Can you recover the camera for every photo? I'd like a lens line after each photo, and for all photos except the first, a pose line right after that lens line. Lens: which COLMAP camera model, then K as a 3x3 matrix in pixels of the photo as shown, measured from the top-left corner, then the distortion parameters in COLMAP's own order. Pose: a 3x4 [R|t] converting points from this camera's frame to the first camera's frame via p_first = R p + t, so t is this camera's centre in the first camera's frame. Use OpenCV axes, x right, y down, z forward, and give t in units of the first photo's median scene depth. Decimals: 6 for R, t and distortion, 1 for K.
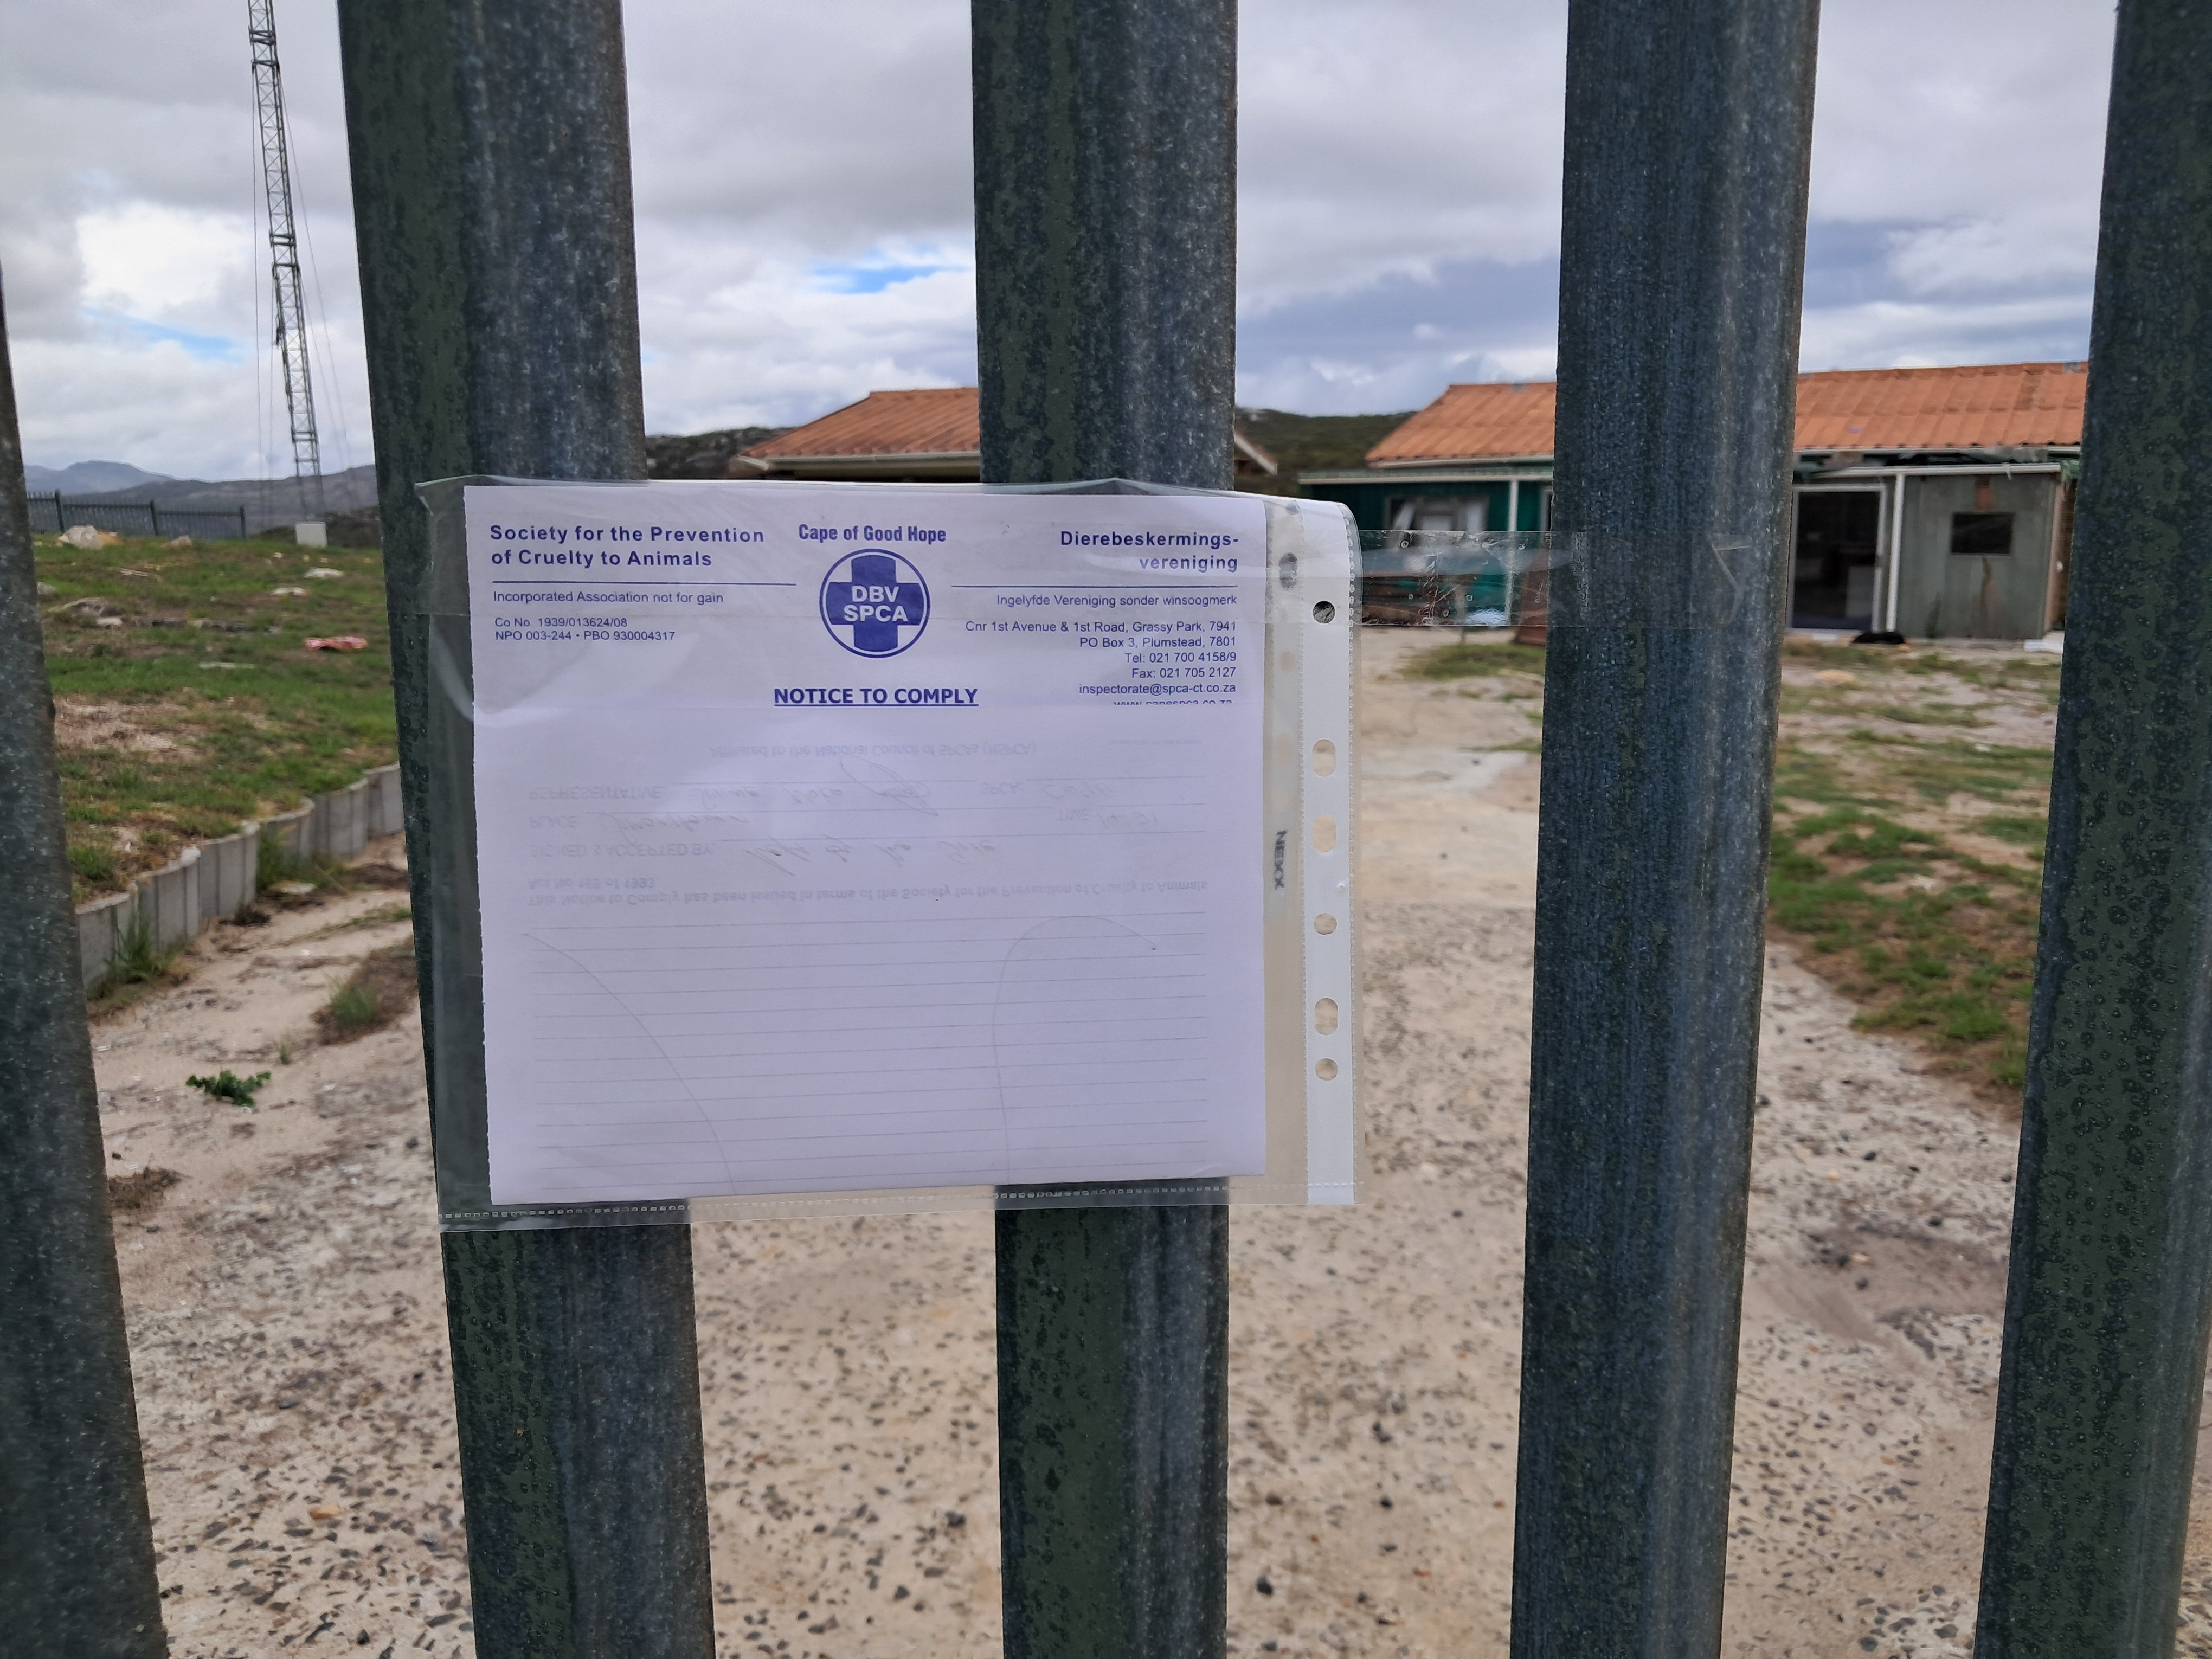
lens RADIAL K [[1724.5, 0, 1106.0], [0, 1724.5, 829.5], [0, 0, 1]] dist [0.075860, -0.228923]
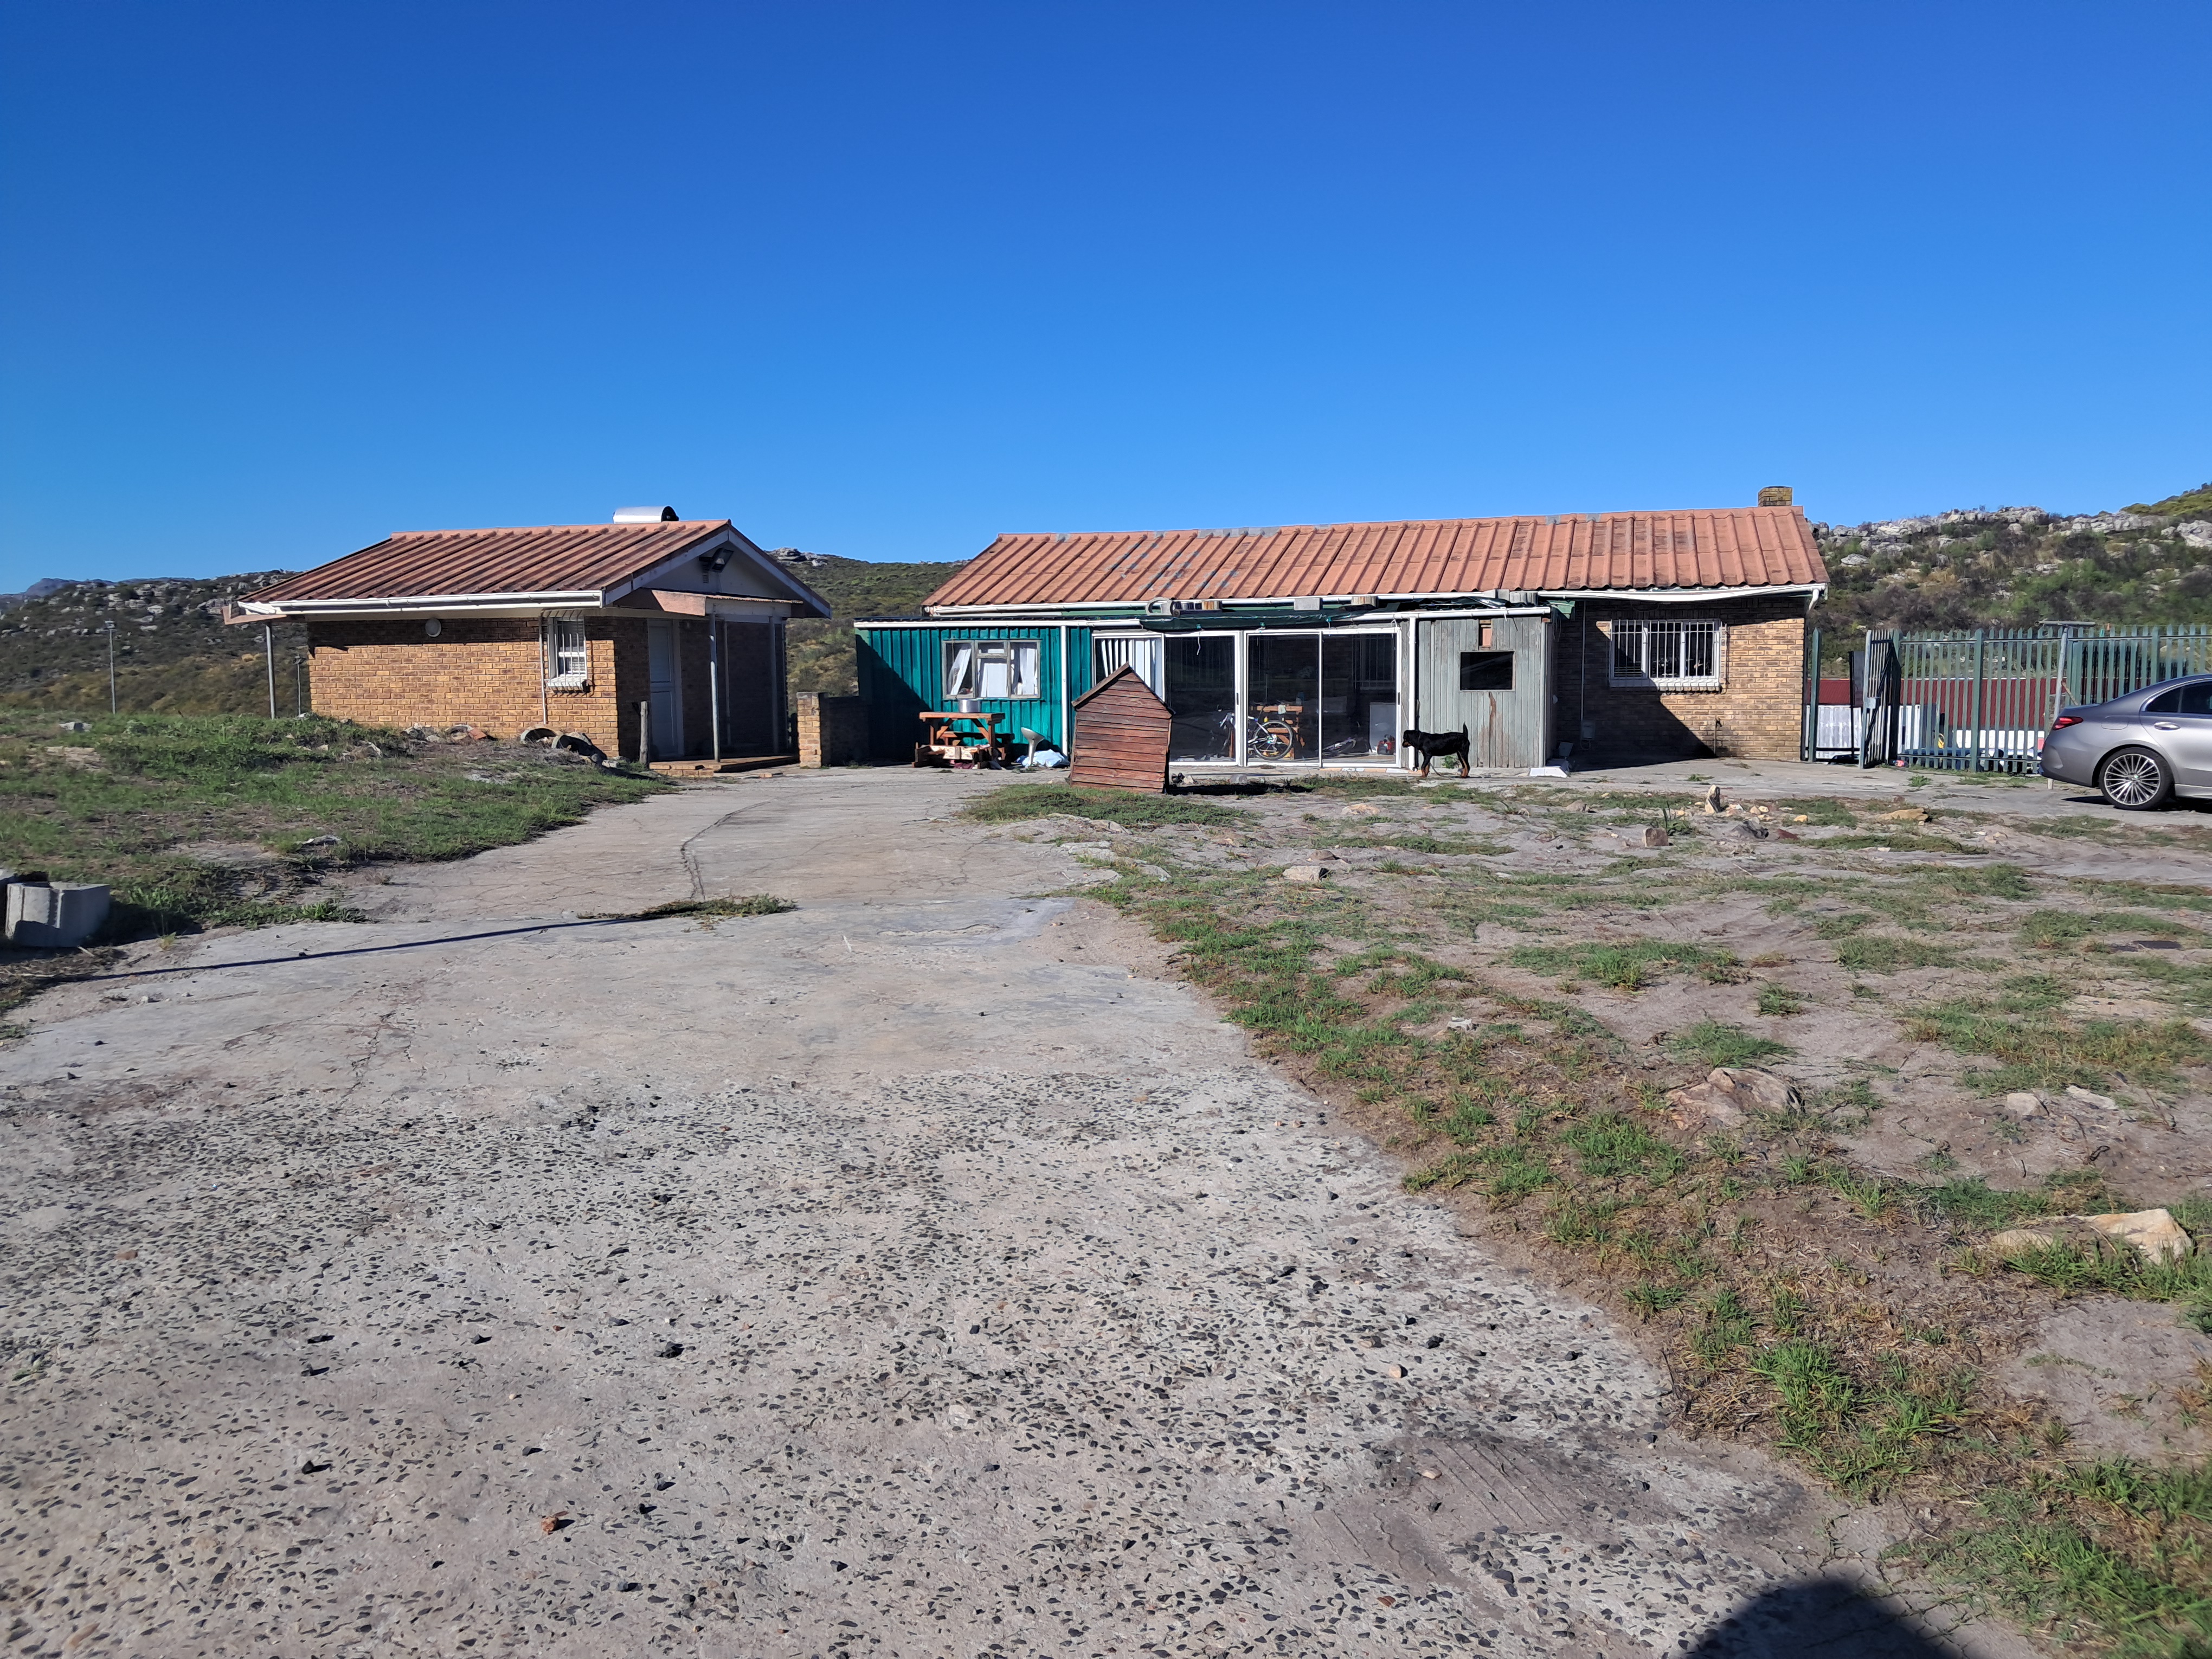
lens RADIAL K [[1723.7, 0, 1109.7], [0, 1723.7, 777.7], [0, 0, 1]] dist [0.022251, -0.049056]
pose [[0.969152, -0.023541, 0.245339, 0.055361], [0.050386, 0.993329, -0.103725, -0.022970], [-0.241260, 0.112887, 0.963872, 0.118184]]
